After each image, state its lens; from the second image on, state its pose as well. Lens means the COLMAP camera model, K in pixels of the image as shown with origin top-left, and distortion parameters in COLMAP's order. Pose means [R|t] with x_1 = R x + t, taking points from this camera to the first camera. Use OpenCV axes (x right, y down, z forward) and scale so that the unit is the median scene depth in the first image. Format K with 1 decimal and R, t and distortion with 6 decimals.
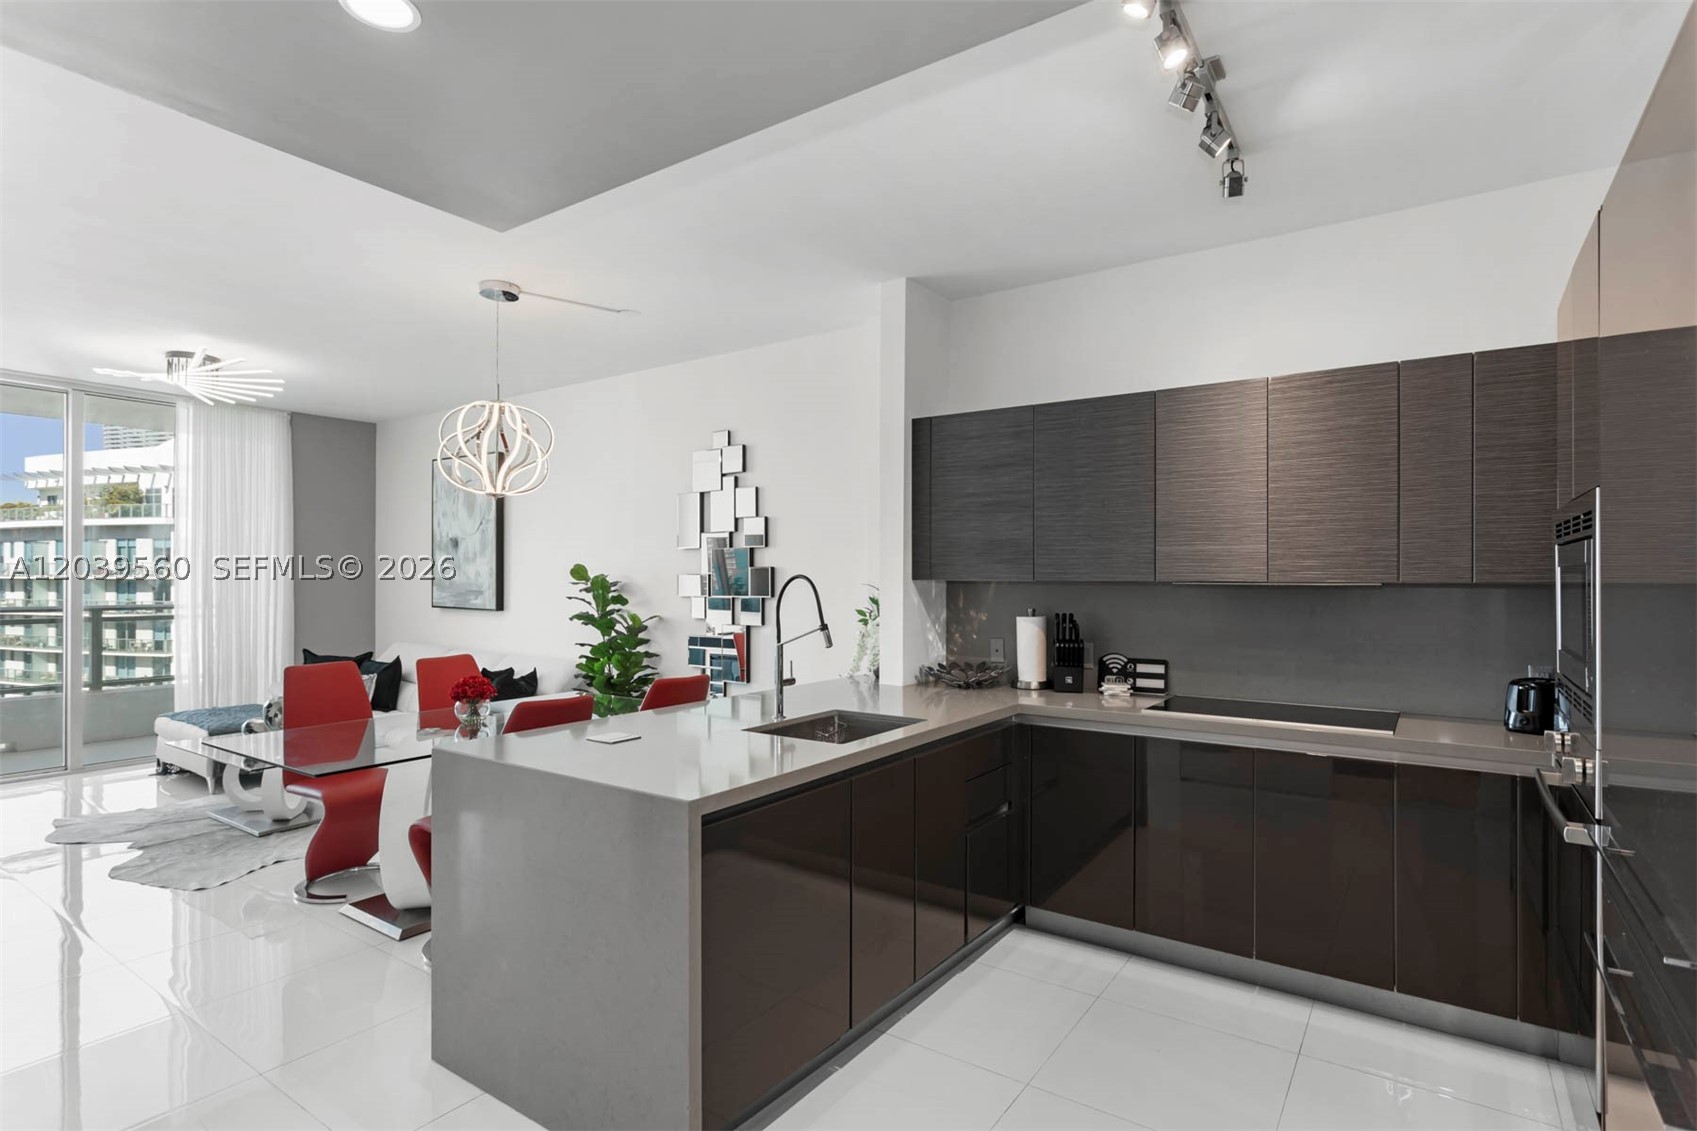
lens RADIAL K [[850.2, 0, 850.9], [0, 850.2, 574.6], [0, 0, 1]] dist [-0.001443, 0.001331]
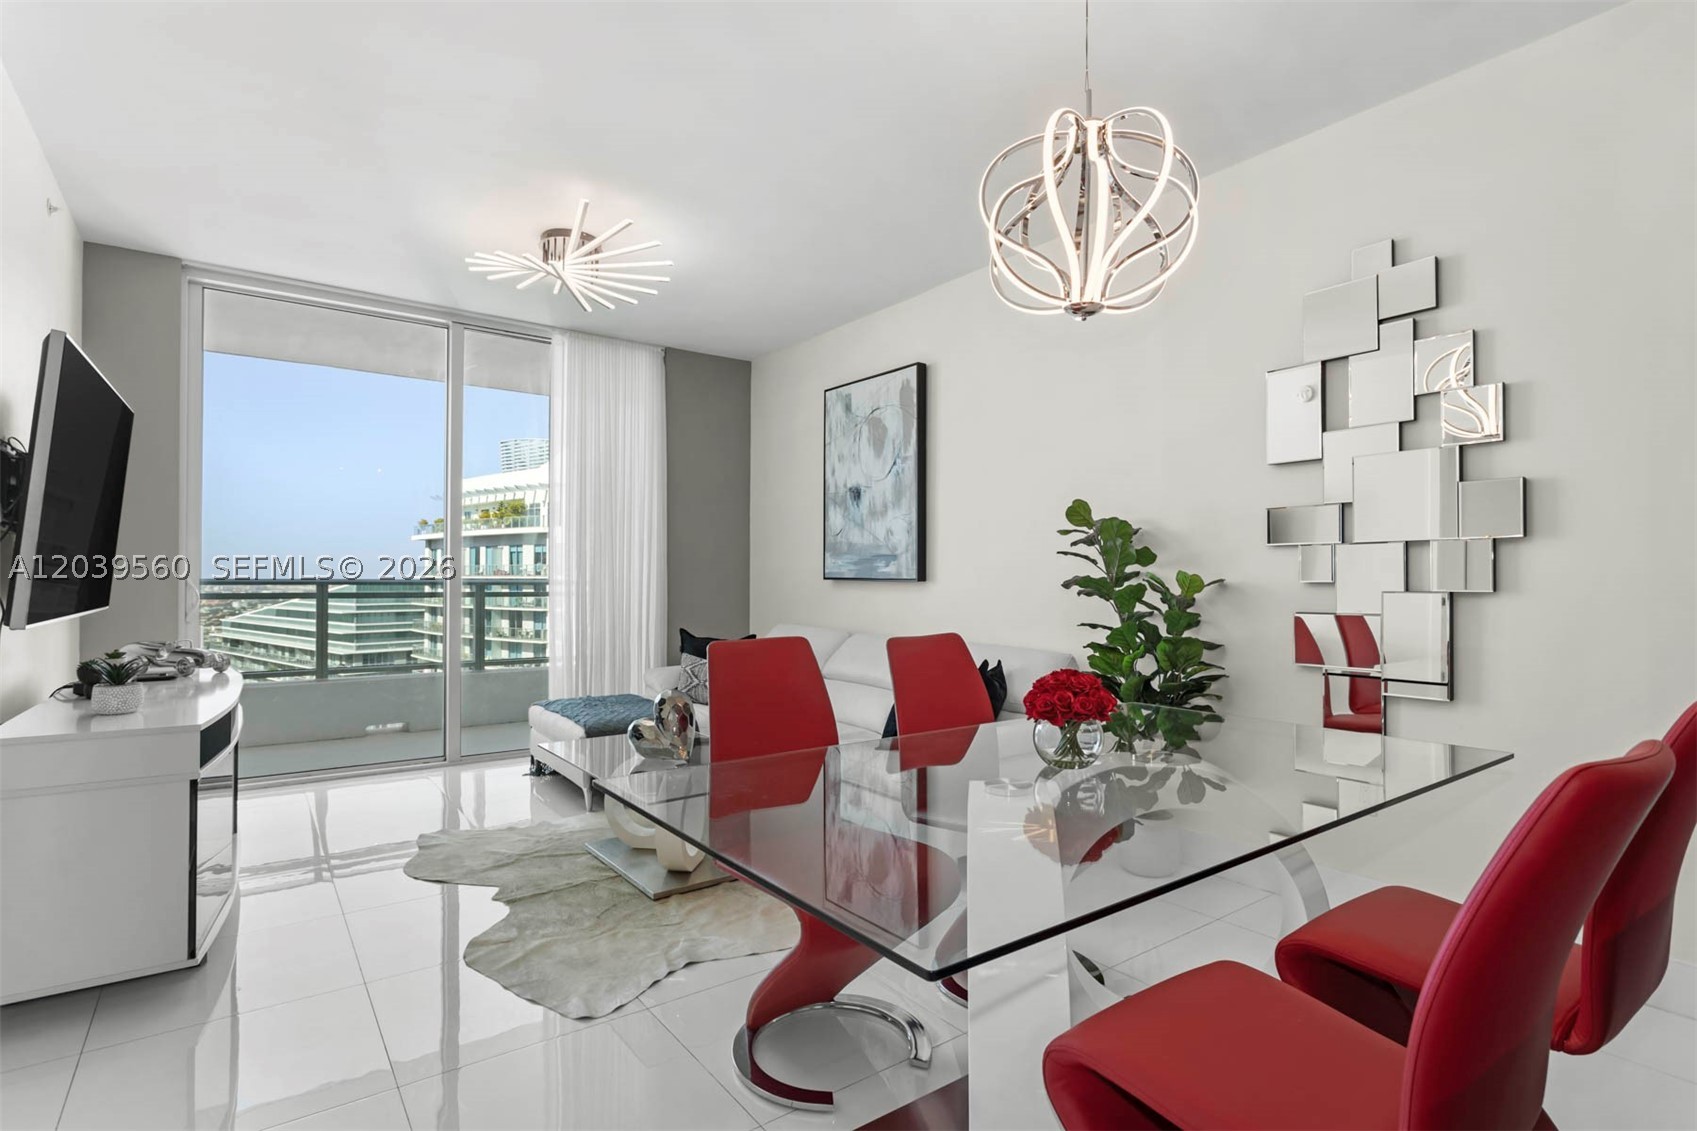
lens RADIAL K [[835.0, 0, 849.2], [0, 835.0, 574.3], [0, 0, 1]] dist [-0.015706, 0.011418]
pose [[0.947207, 0.000269, -0.320622, -0.234060], [-0.001823, 0.999988, -0.004545, 0.038614], [0.320617, 0.004890, 0.947196, 0.293852]]
